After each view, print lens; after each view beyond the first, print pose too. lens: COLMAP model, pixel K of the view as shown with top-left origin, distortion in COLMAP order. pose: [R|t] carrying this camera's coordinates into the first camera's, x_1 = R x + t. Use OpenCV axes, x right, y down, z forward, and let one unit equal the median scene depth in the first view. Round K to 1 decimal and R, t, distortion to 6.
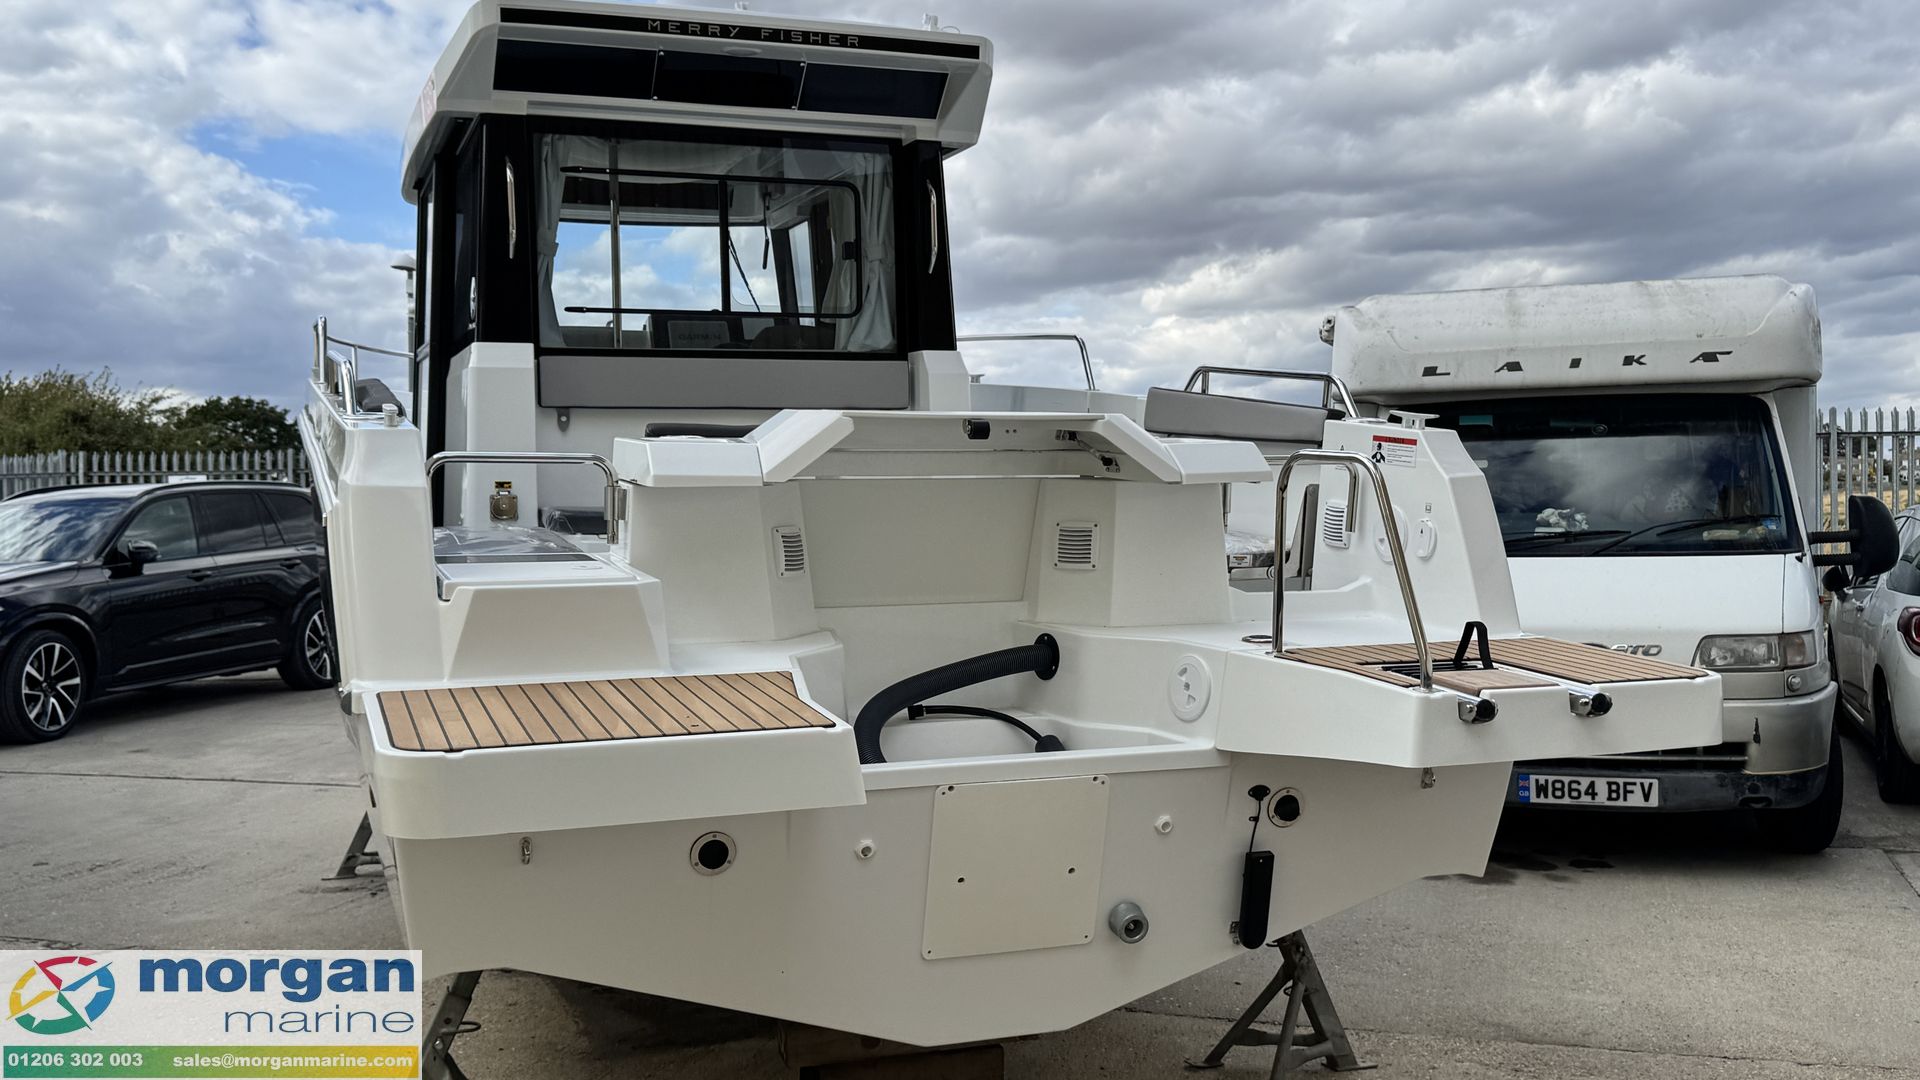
lens RADIAL K [[1819.1, 0, 959.3], [0, 1819.1, 530.8], [0, 0, 1]] dist [0.096829, 0.000000]
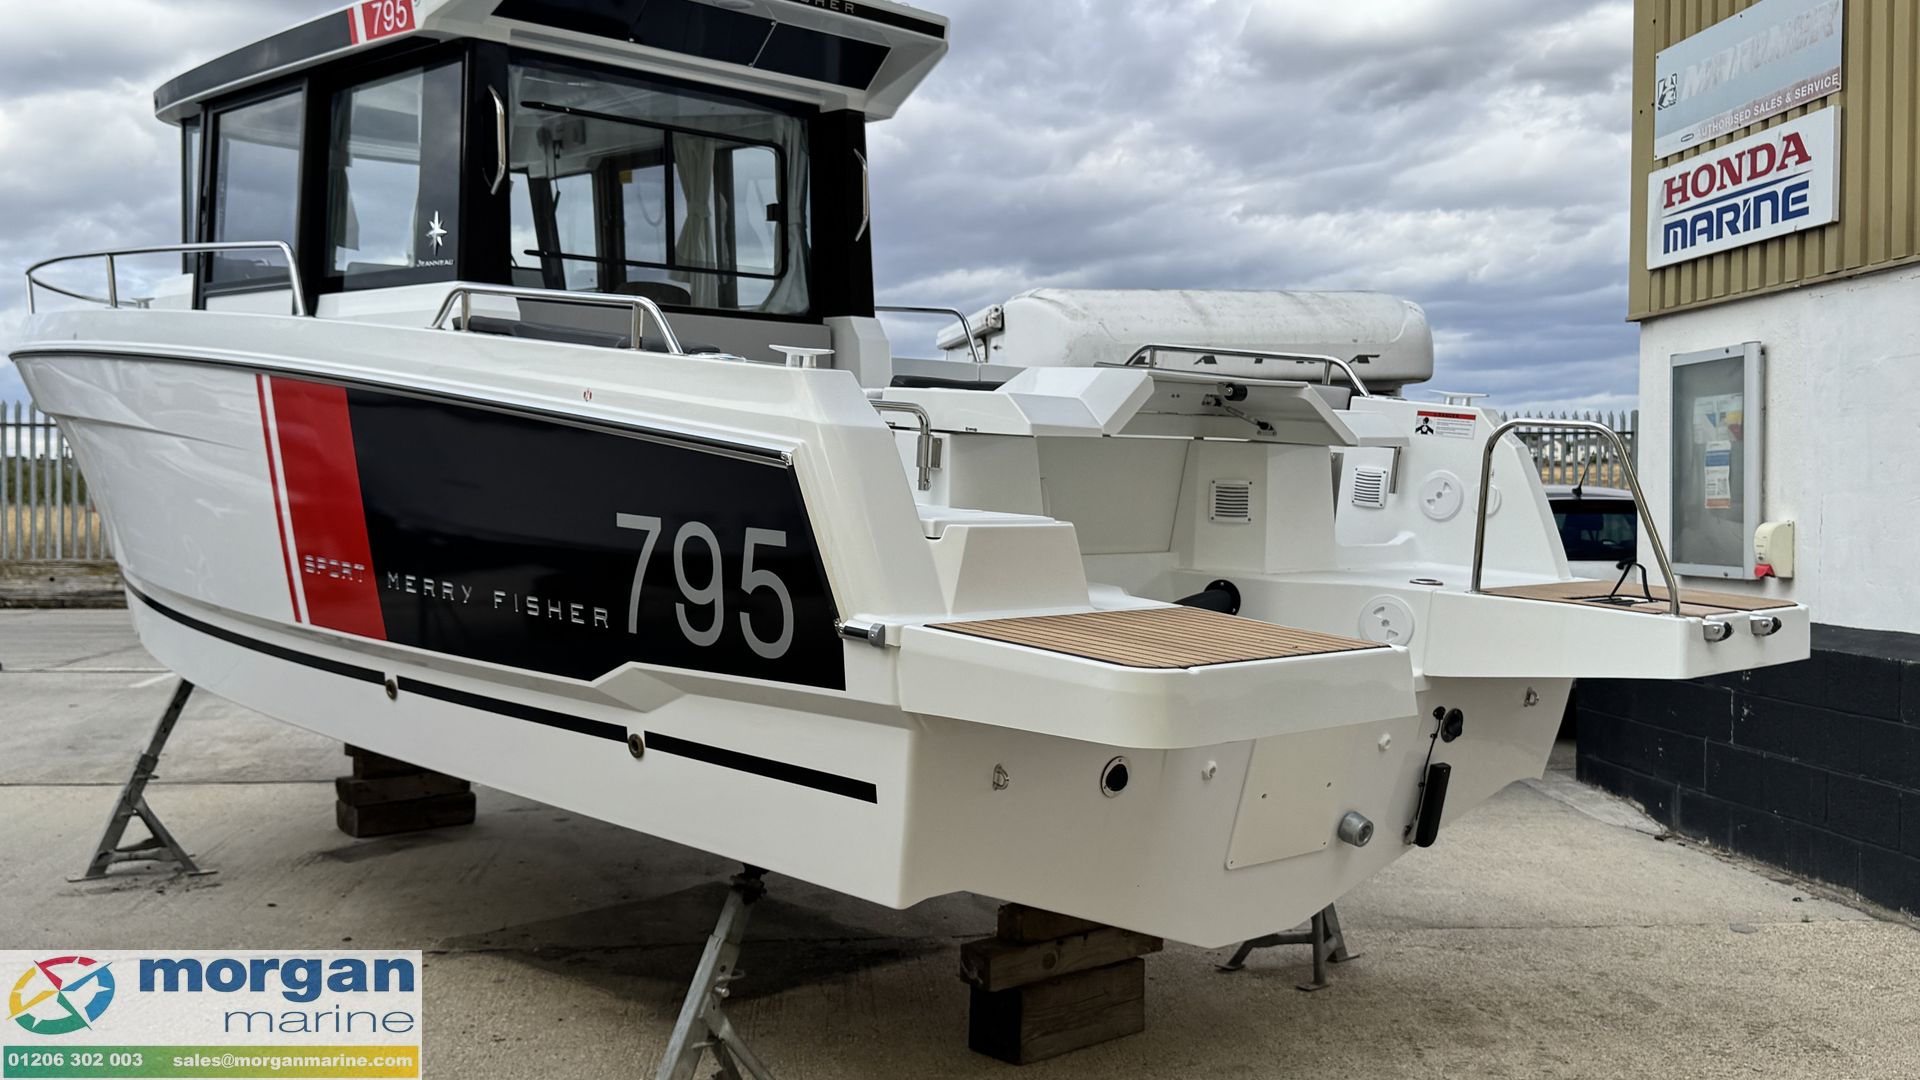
lens RADIAL K [[1819.1, 0, 963.5], [0, 1819.1, 545.3], [0, 0, 1]] dist [0.096829, 0.000000]
pose [[0.920418, 0.005181, 0.390900, -0.478524], [-0.011411, 0.999842, 0.013616, 0.020108], [-0.390768, -0.016993, 0.920332, 0.038300]]
